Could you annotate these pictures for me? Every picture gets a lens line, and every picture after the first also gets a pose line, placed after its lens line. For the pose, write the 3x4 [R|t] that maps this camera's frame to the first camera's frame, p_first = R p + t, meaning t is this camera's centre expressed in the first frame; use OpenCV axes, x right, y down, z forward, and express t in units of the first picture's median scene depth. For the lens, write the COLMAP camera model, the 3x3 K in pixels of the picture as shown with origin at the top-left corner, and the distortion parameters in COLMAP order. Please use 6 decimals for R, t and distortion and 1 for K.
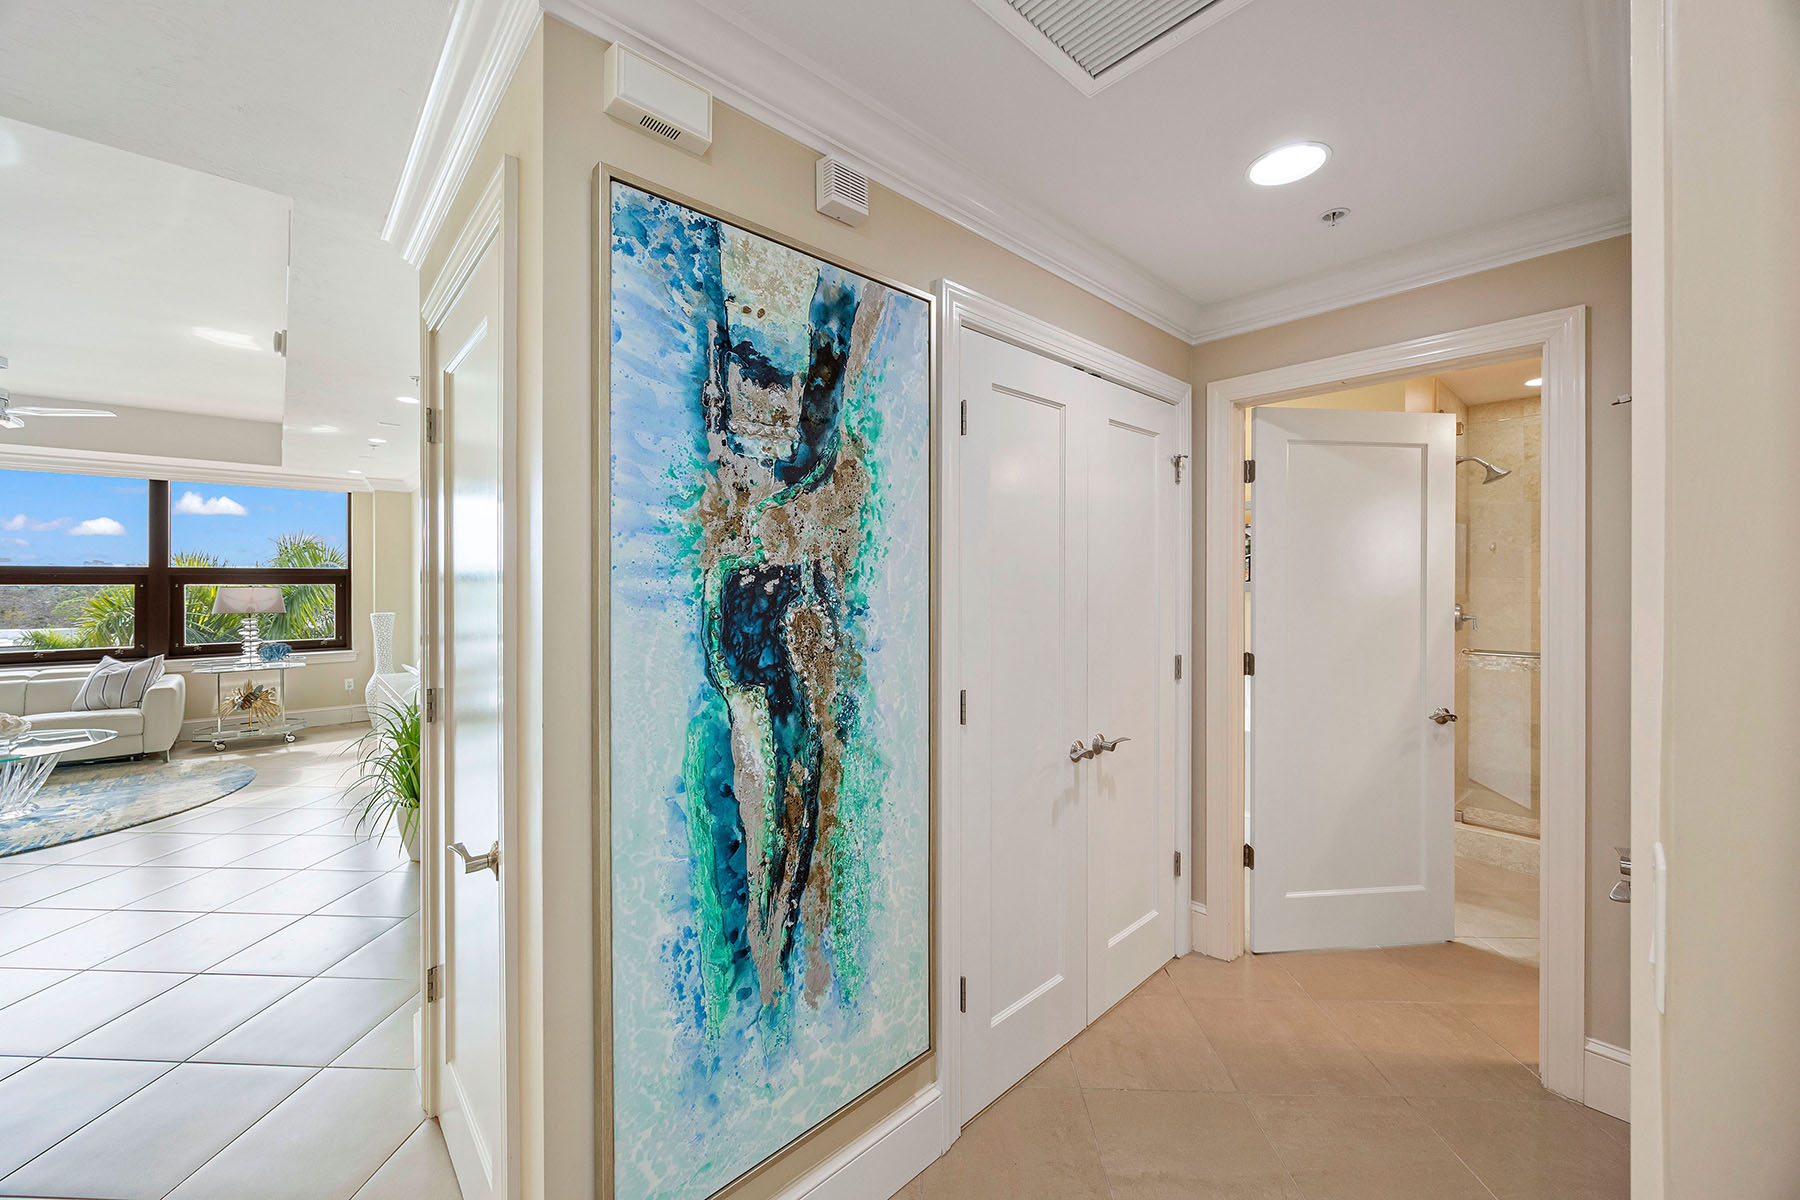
lens RADIAL K [[684.1, 0, 900.4], [0, 684.1, 579.4], [0, 0, 1]] dist [-0.005542, 0.001161]
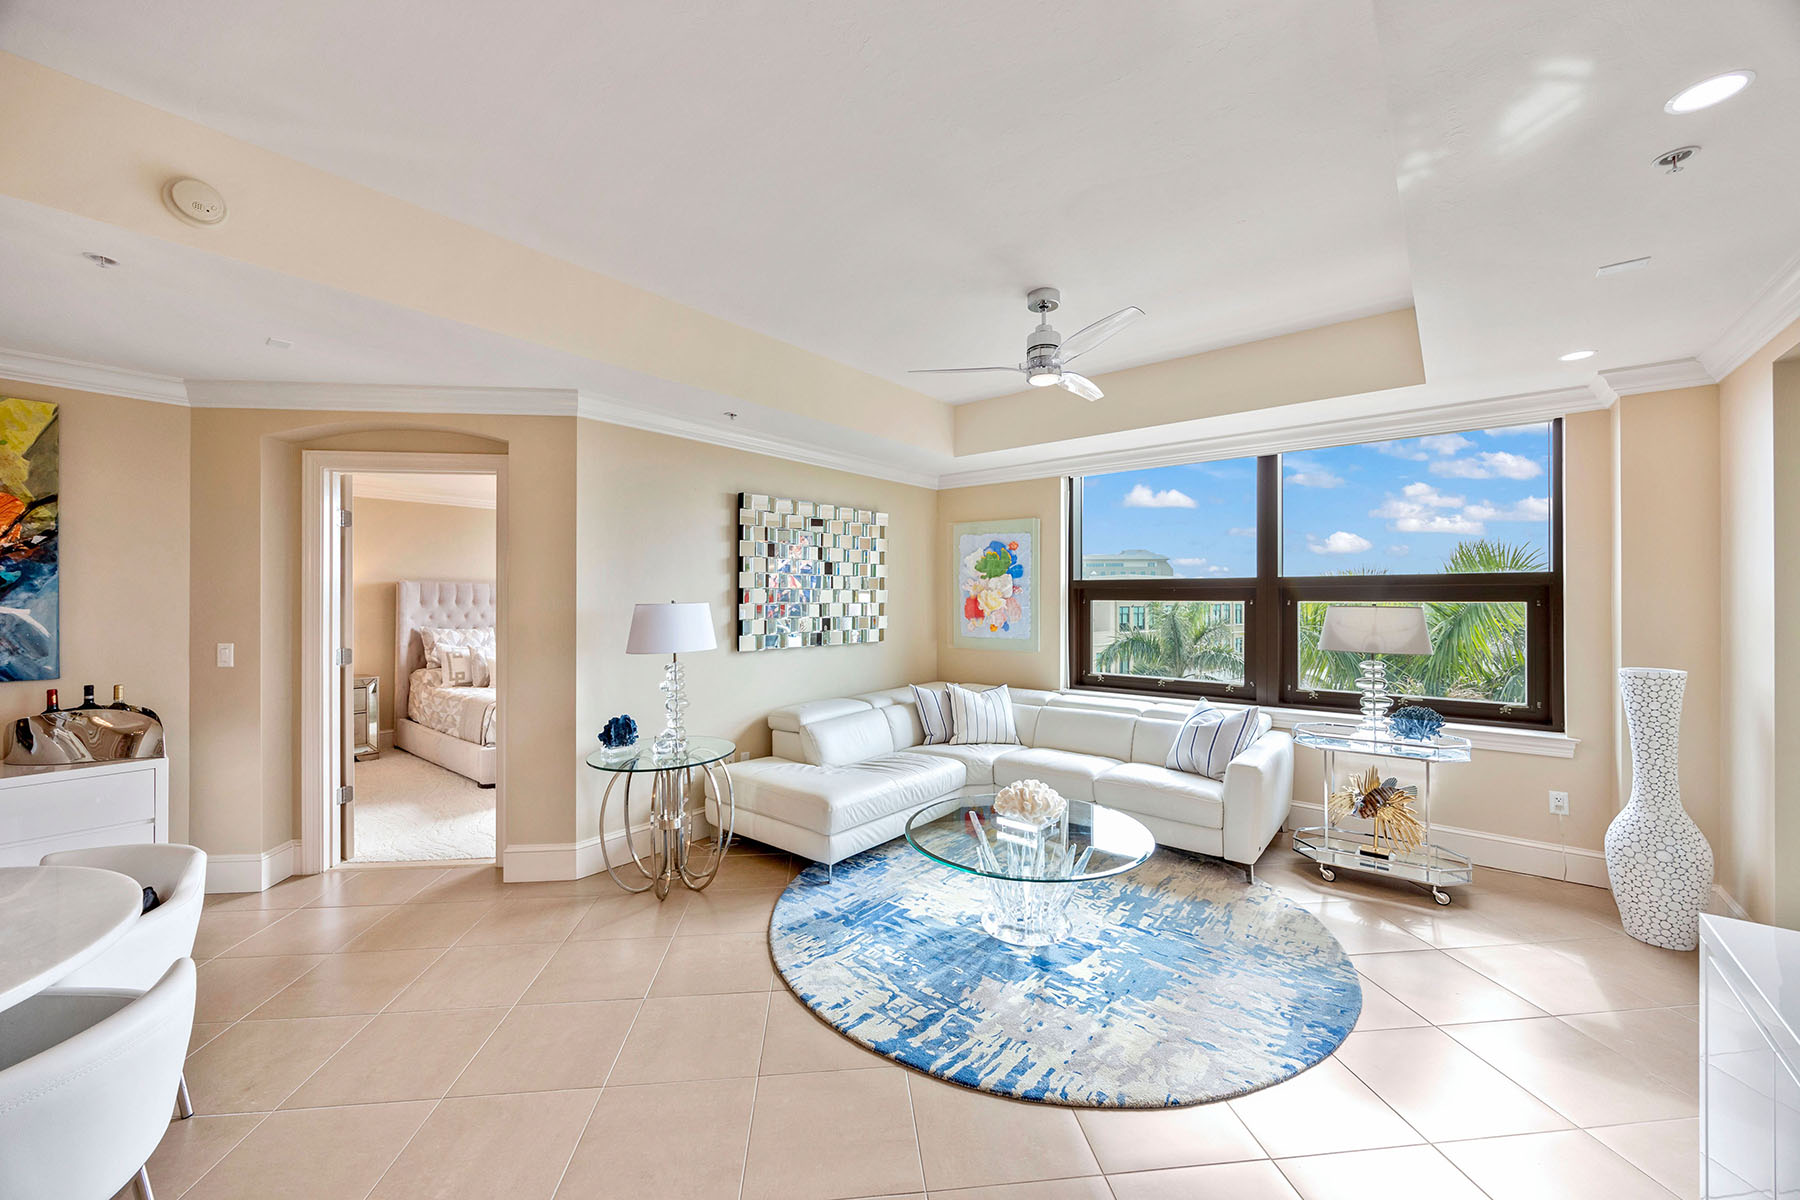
lens RADIAL K [[684.1, 0, 898.0], [0, 684.1, 597.3], [0, 0, 1]] dist [-0.005542, 0.001161]
pose [[0.146930, -0.000568, -0.989147, -0.486315], [0.002568, 0.999997, -0.000193, 0.003361], [0.989144, -0.002512, 0.146931, 0.567071]]
